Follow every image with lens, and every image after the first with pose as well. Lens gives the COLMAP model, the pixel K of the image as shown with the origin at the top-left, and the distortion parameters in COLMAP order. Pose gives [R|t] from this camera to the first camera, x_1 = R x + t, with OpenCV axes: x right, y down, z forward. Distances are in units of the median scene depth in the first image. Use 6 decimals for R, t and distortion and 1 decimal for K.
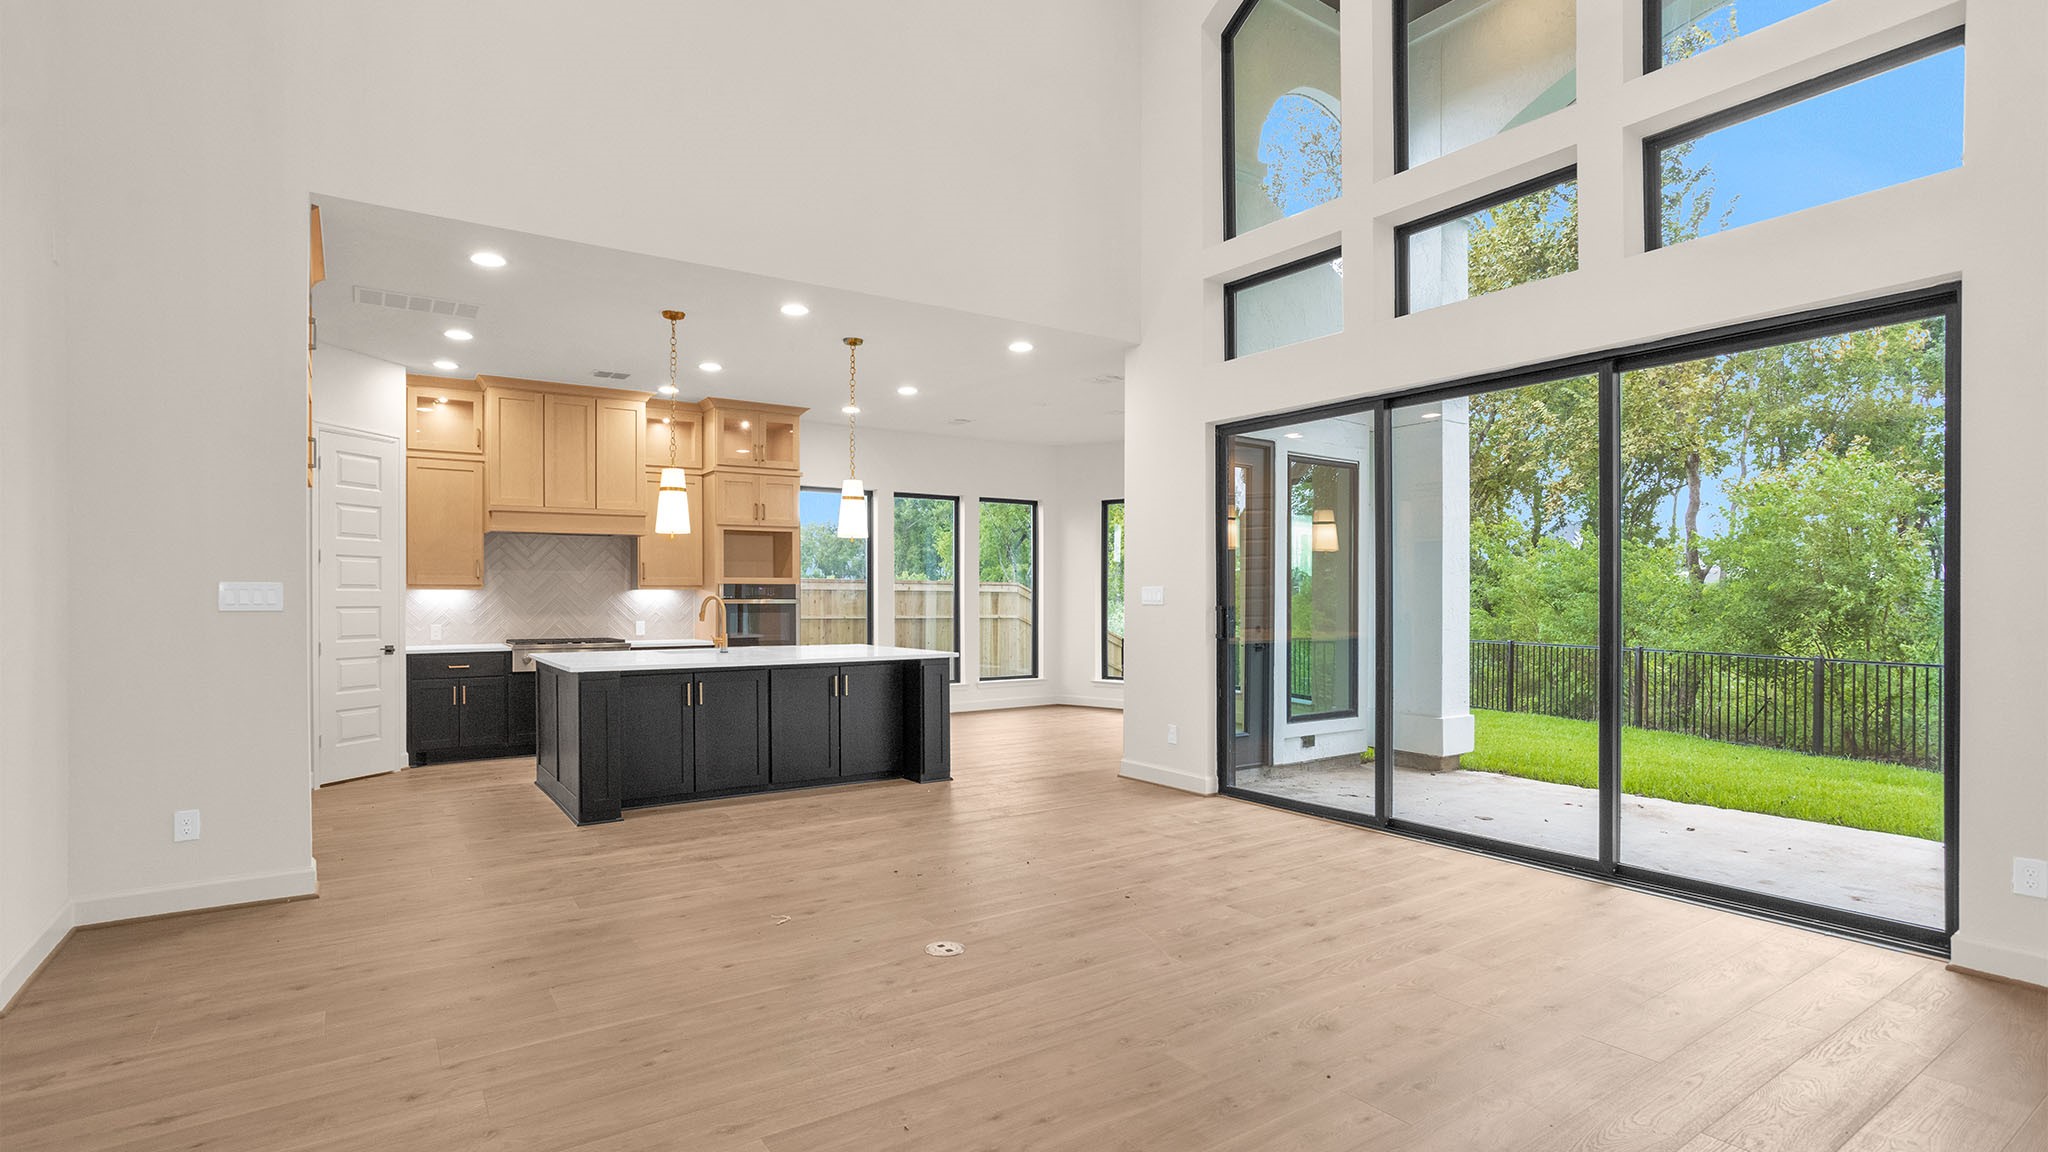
lens RADIAL K [[985.3, 0, 1019.2], [0, 985.3, 578.6], [0, 0, 1]] dist [-0.014924, 0.010179]
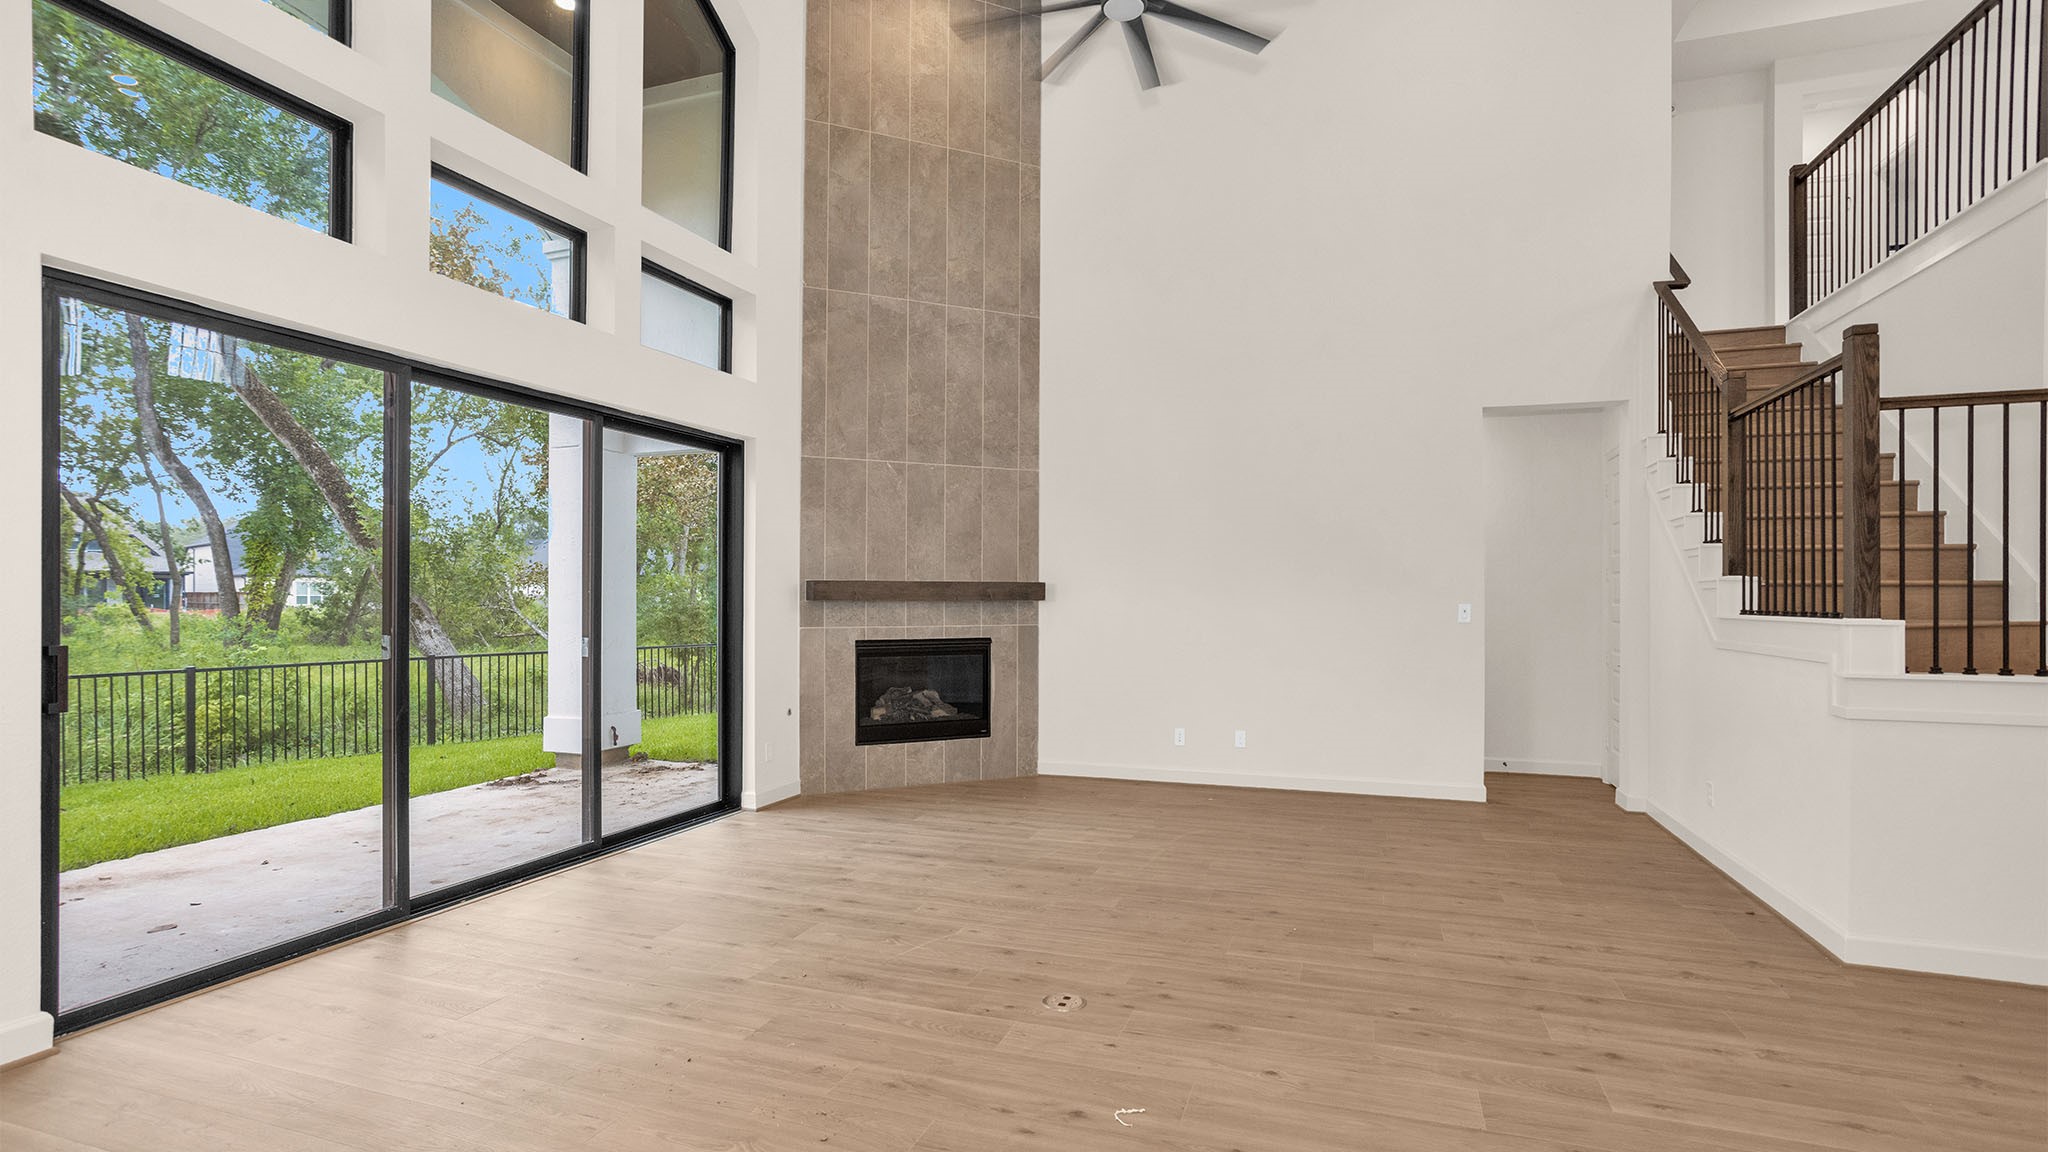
lens RADIAL K [[985.3, 0, 1041.9], [0, 985.3, 552.6], [0, 0, 1]] dist [-0.014924, 0.010179]
pose [[-0.597471, 0.035401, 0.801108, -0.392821], [-0.011939, 0.998522, -0.053029, 0.002244], [-0.801801, -0.041247, -0.596166, 0.763040]]
